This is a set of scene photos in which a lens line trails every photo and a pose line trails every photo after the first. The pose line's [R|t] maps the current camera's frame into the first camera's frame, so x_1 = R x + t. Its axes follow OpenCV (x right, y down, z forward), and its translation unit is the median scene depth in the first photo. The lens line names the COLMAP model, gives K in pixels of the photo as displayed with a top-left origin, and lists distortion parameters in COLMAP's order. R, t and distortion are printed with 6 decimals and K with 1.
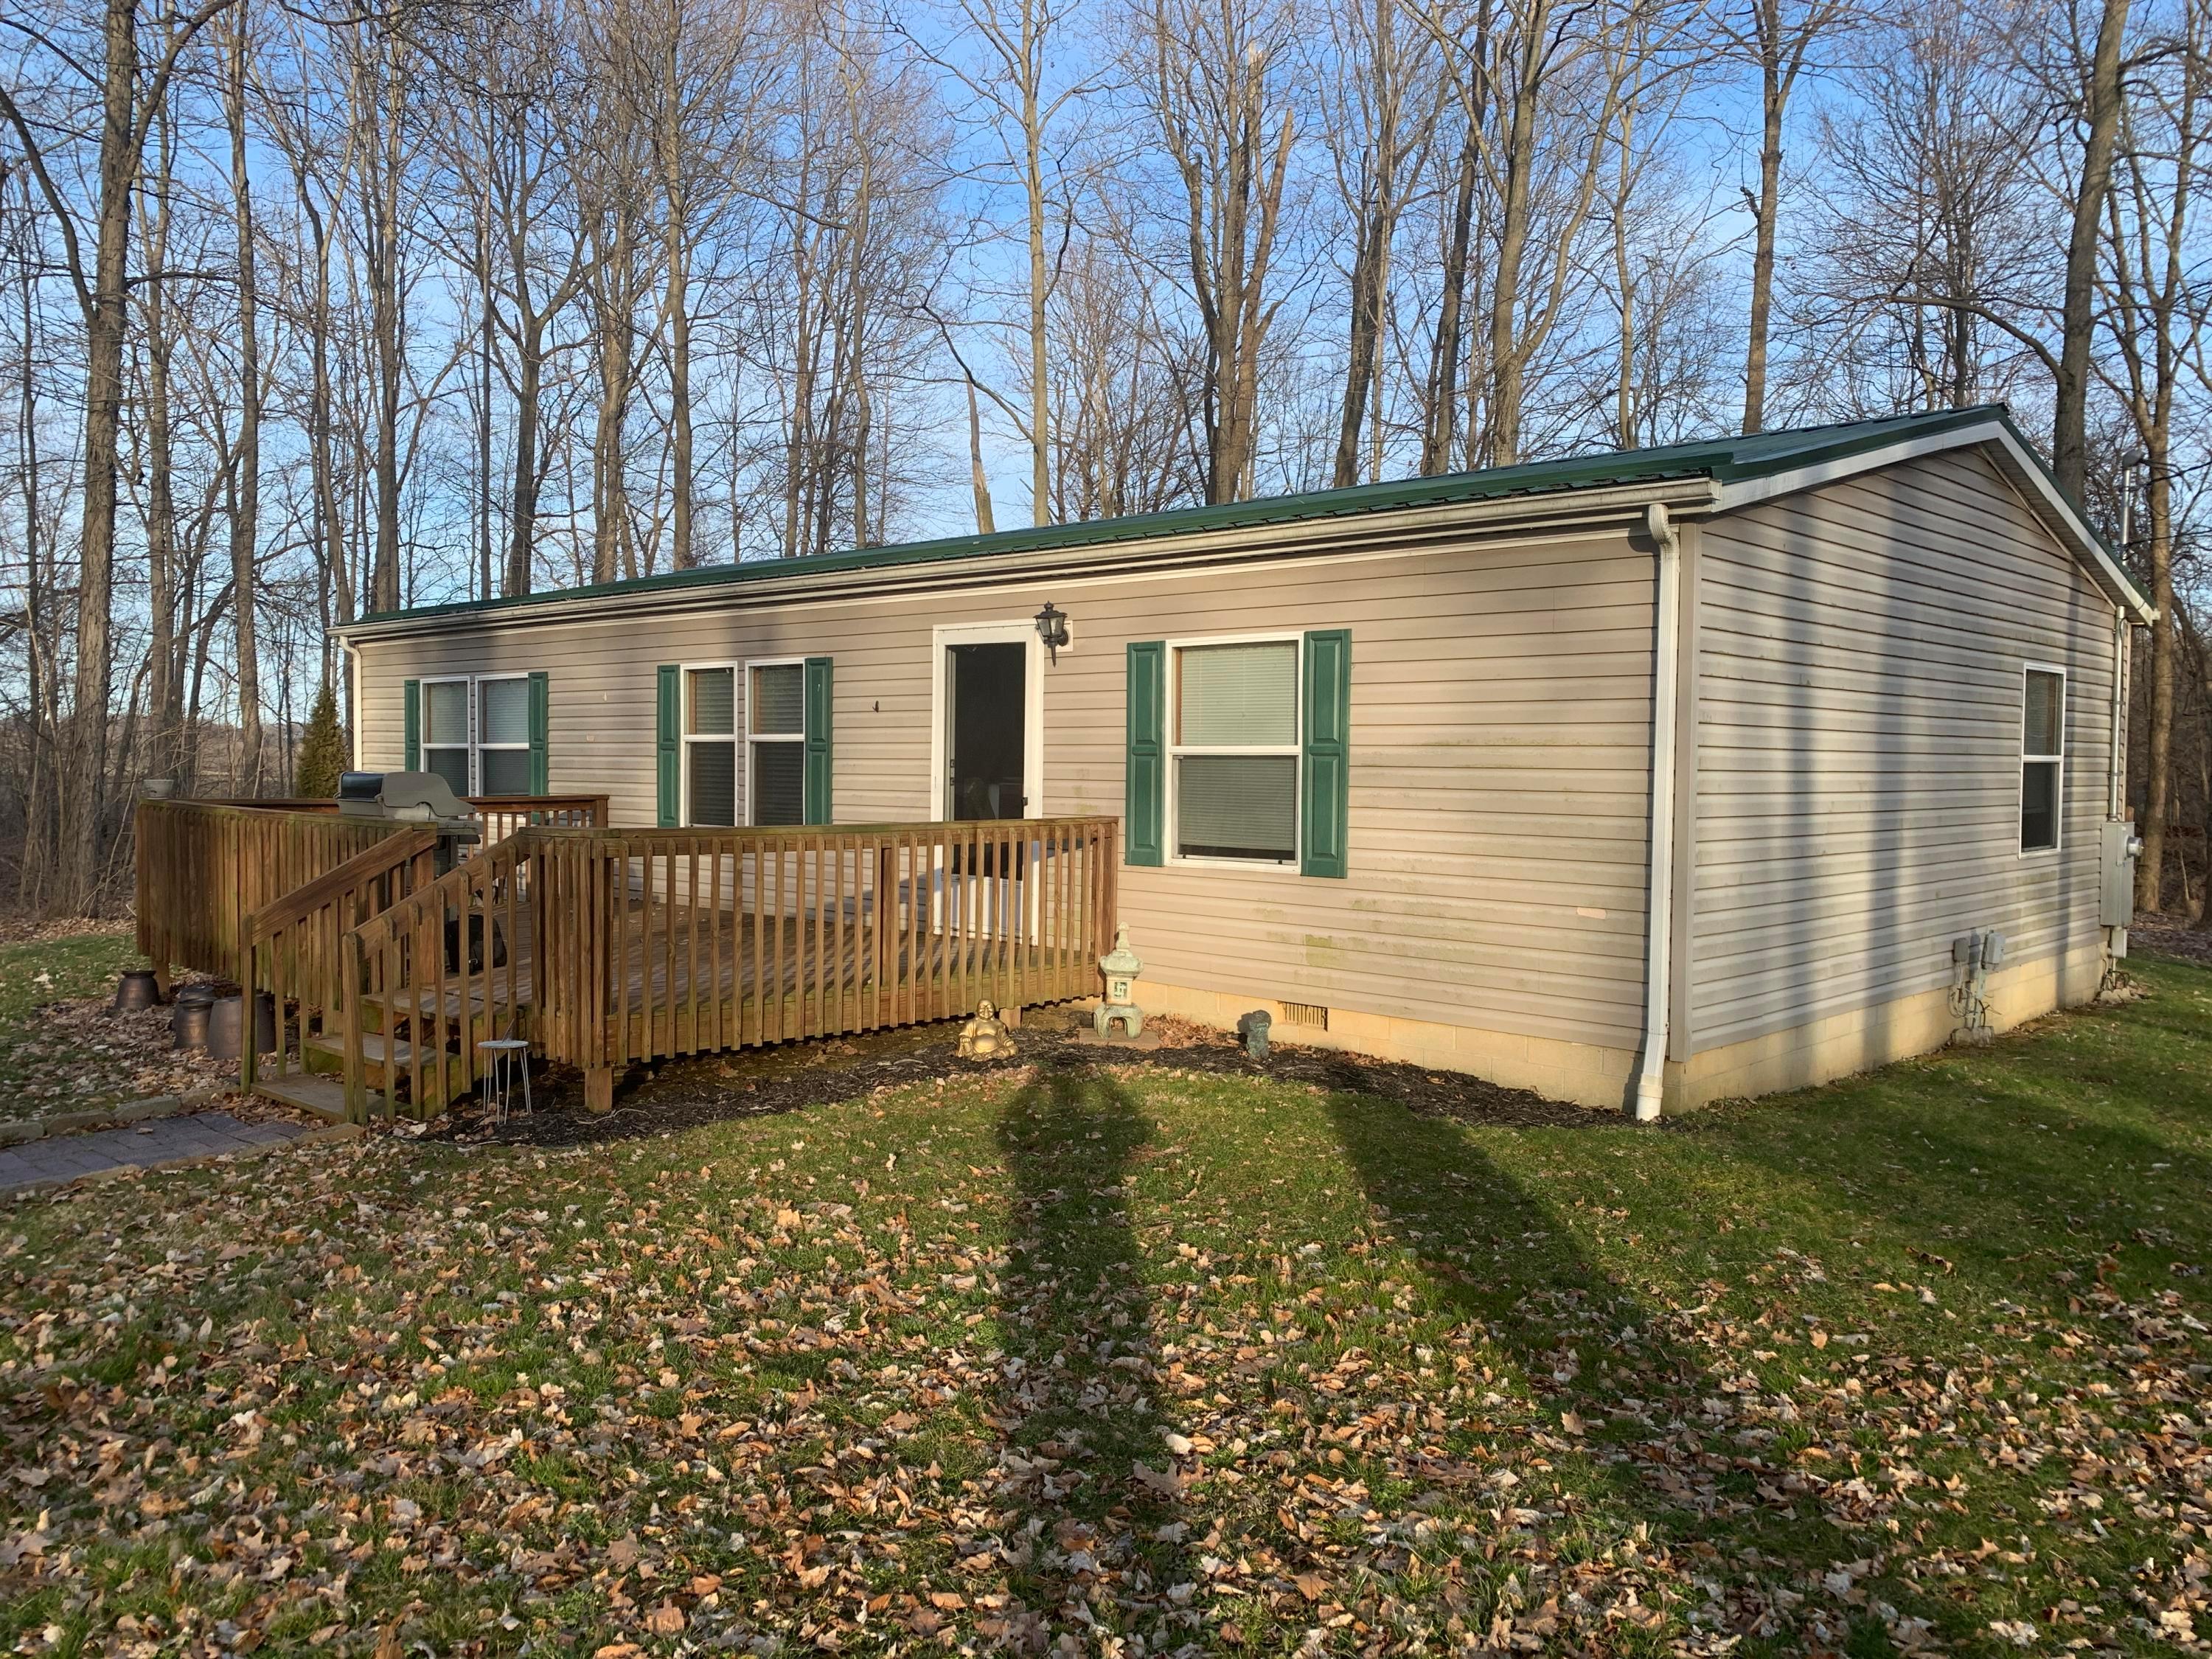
lens RADIAL K [[1710.3, 0, 1103.2], [0, 1710.3, 821.2], [0, 0, 1]] dist [0.043242, -0.047127]
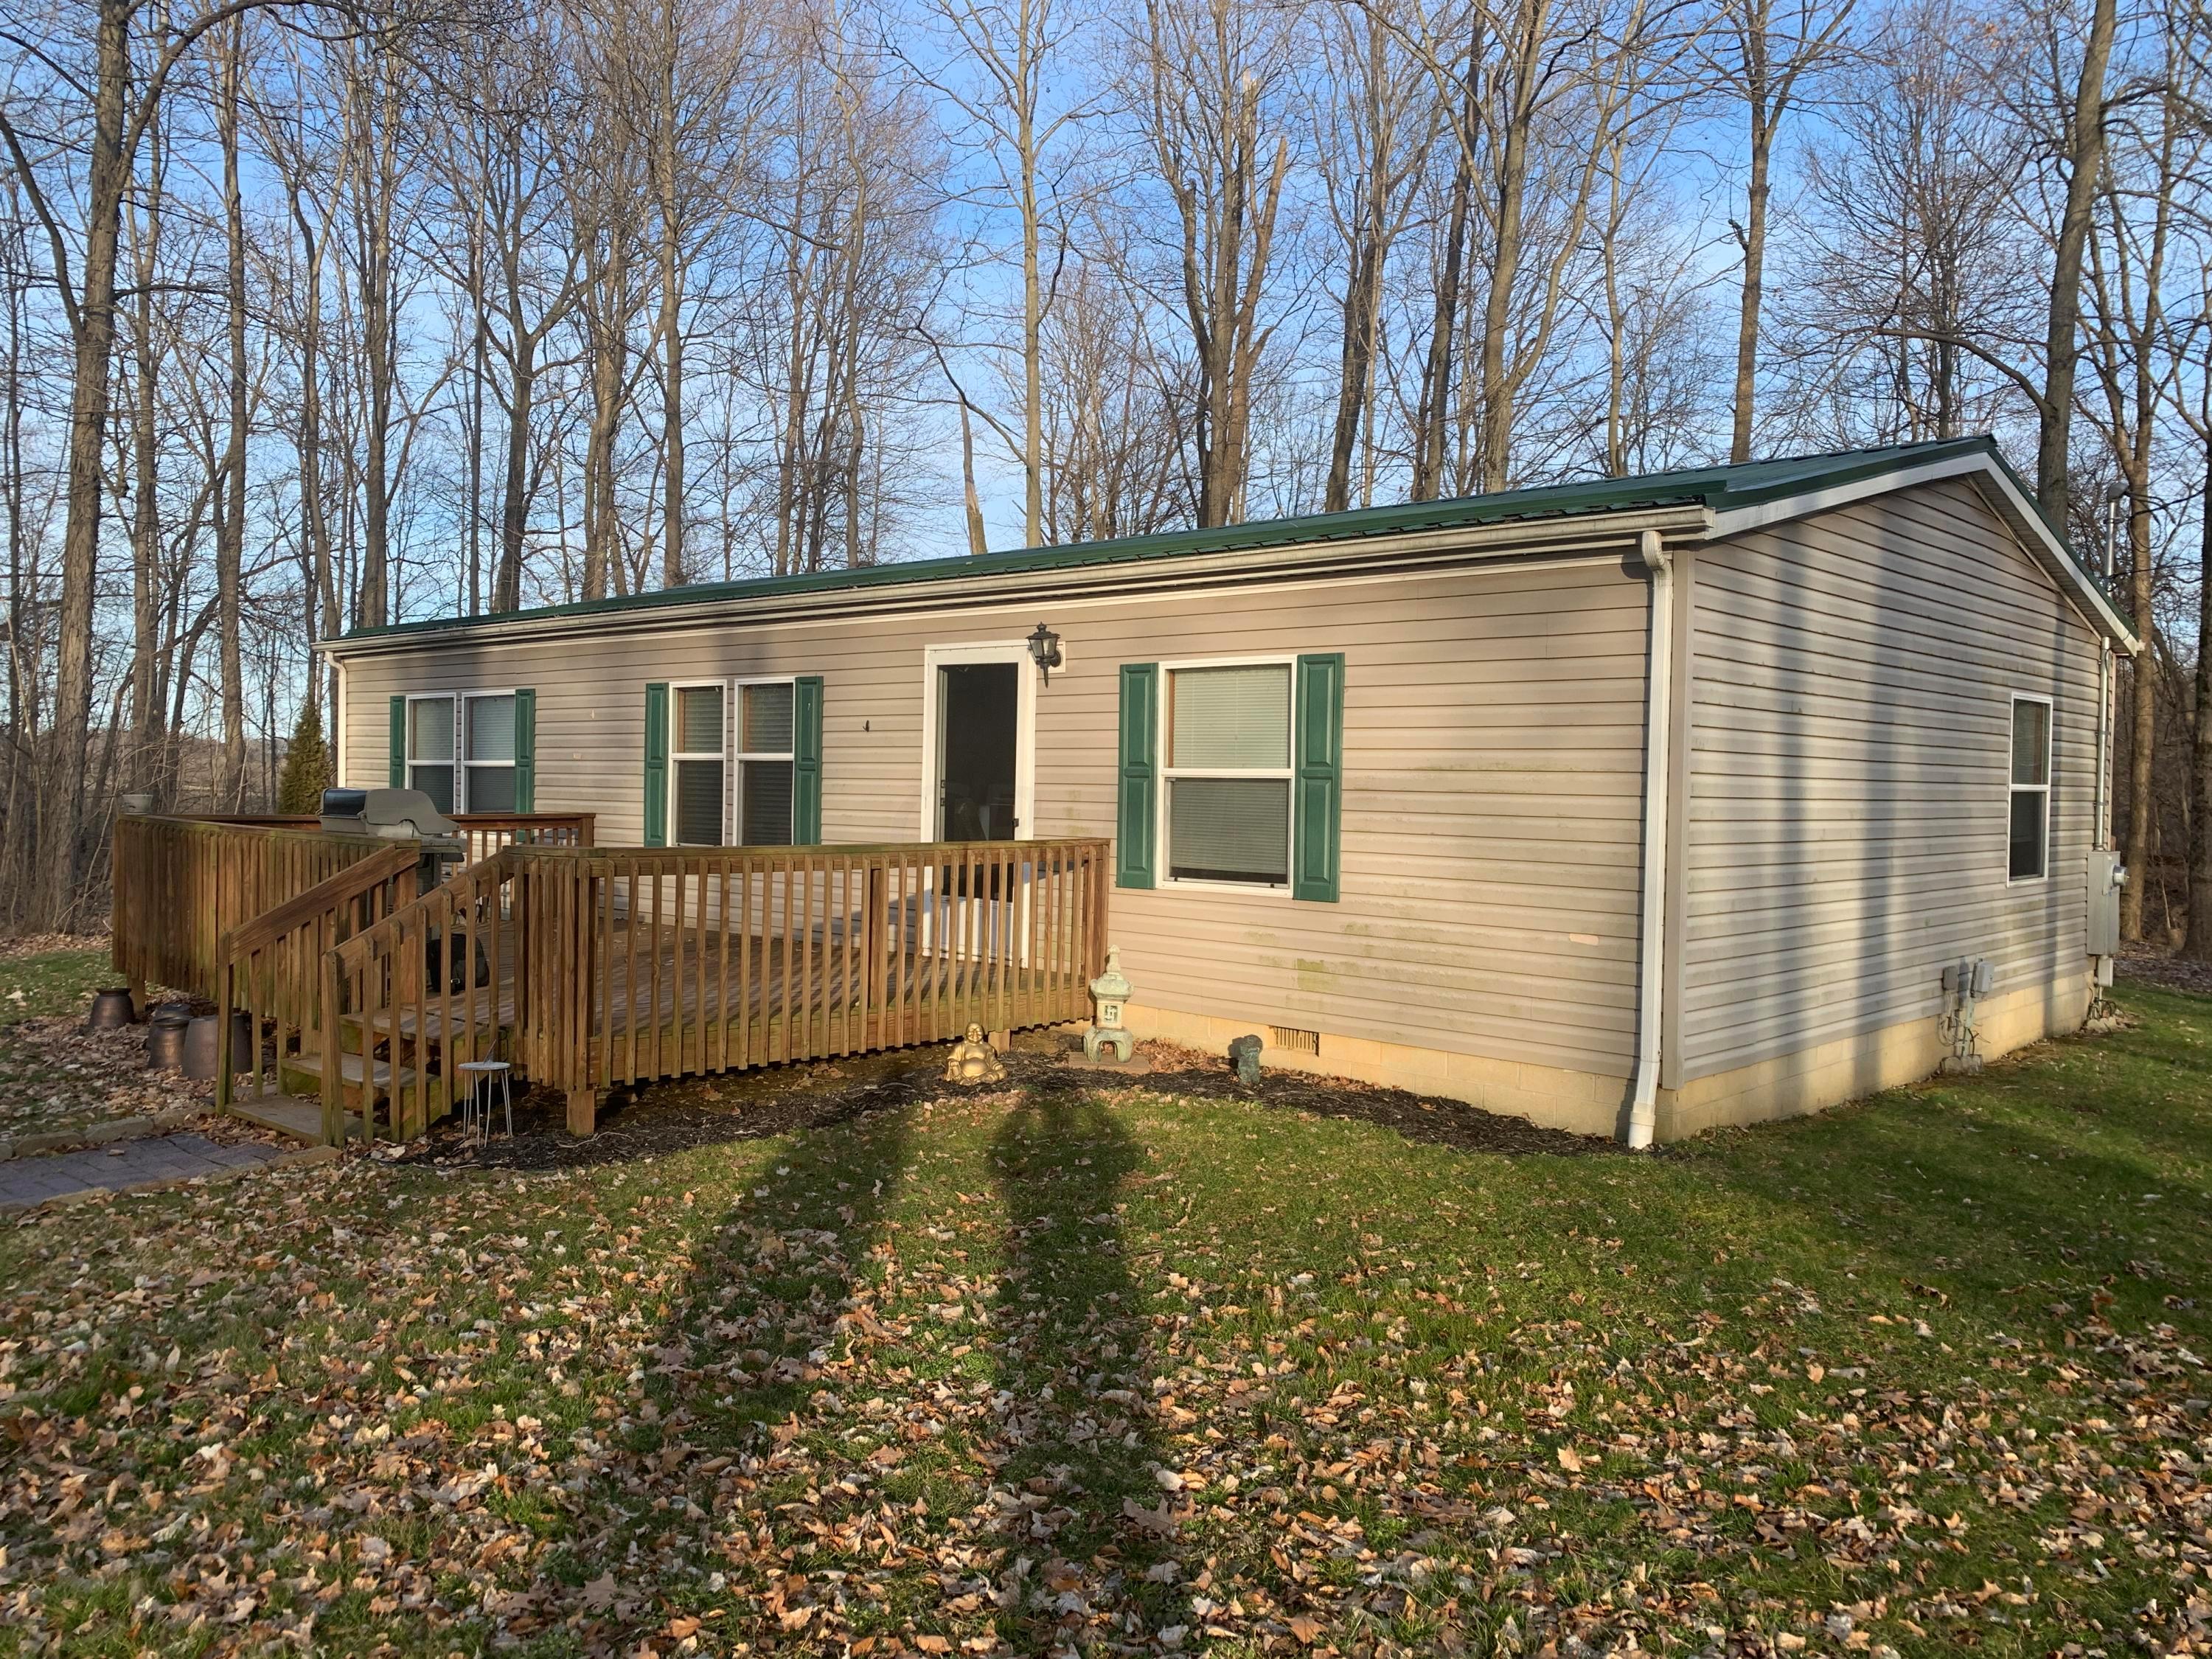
lens RADIAL K [[1710.3, 0, 1117.8], [0, 1710.3, 815.3], [0, 0, 1]] dist [0.043242, -0.047127]
pose [[0.999865, 0.007426, 0.014659, -0.001143], [-0.007191, 0.999846, -0.015998, -0.000506], [-0.014776, 0.015890, 0.999765, 0.005174]]
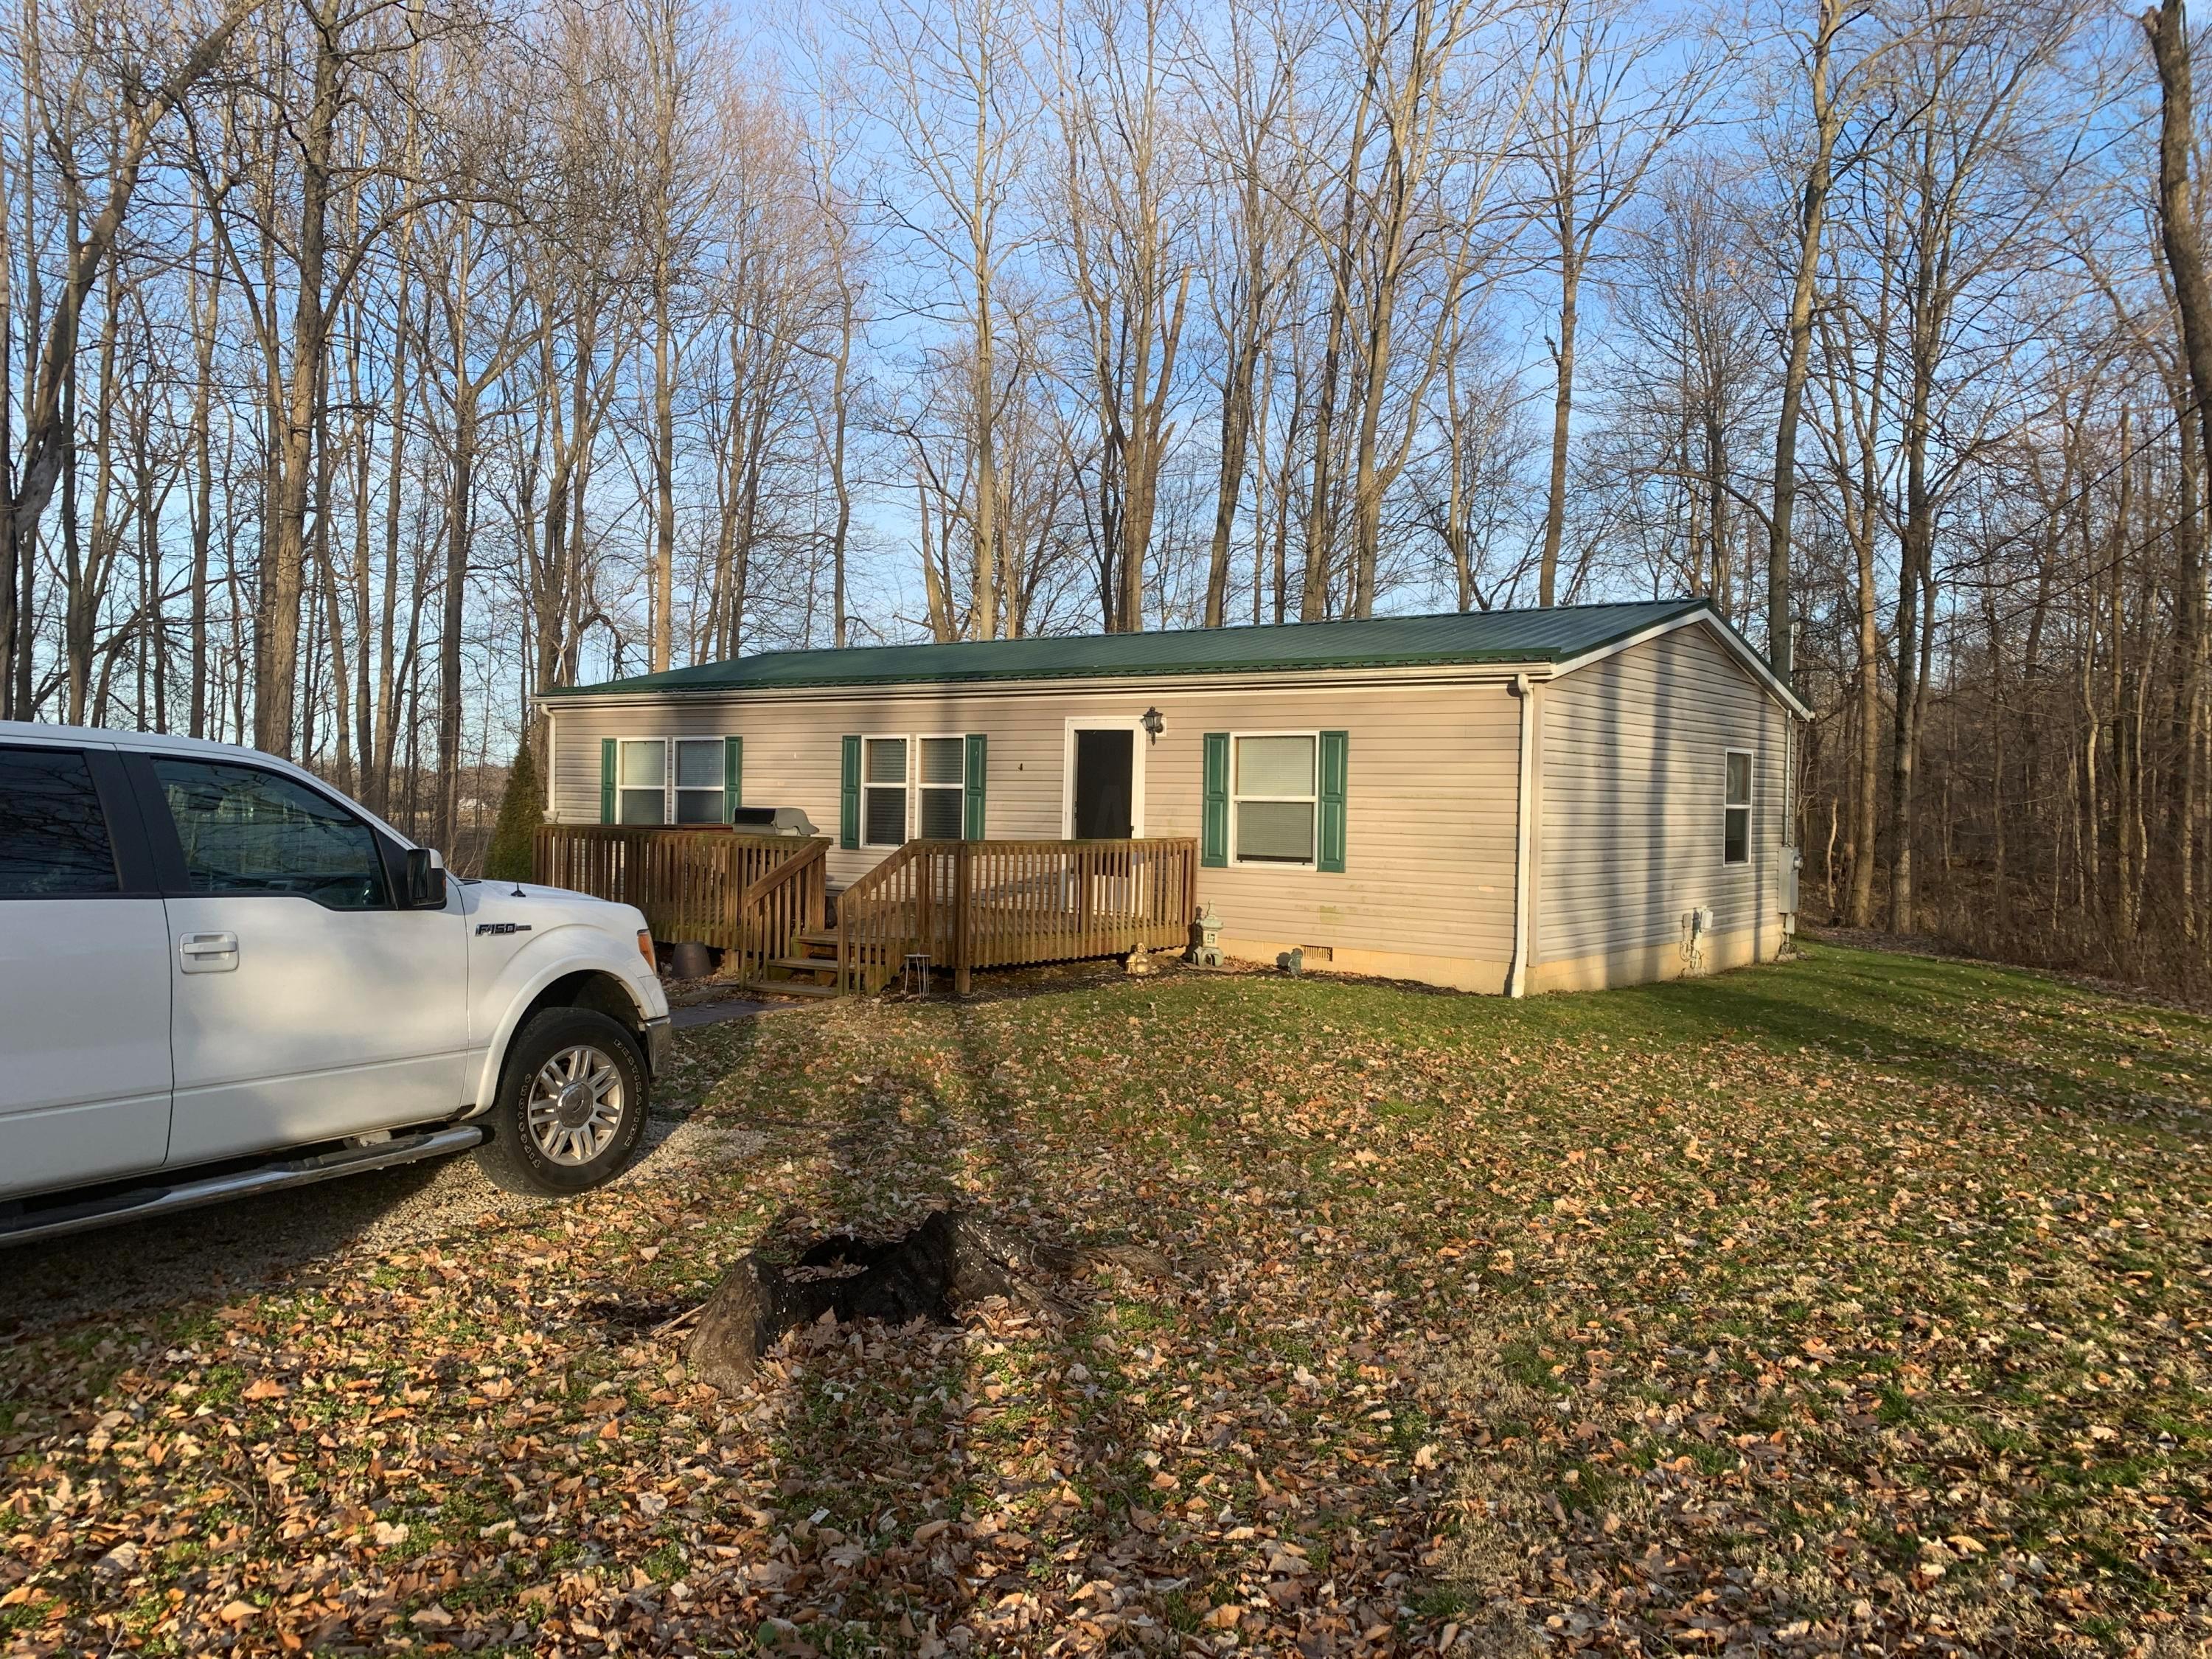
lens RADIAL K [[1710.3, 0, 1106.5], [0, 1710.3, 829.4], [0, 0, 1]] dist [0.043242, -0.047127]
pose [[0.993904, 0.006580, 0.110049, -0.267586], [-0.004691, 0.999837, -0.017421, 0.018939], [-0.110145, 0.016798, 0.993774, -0.649809]]
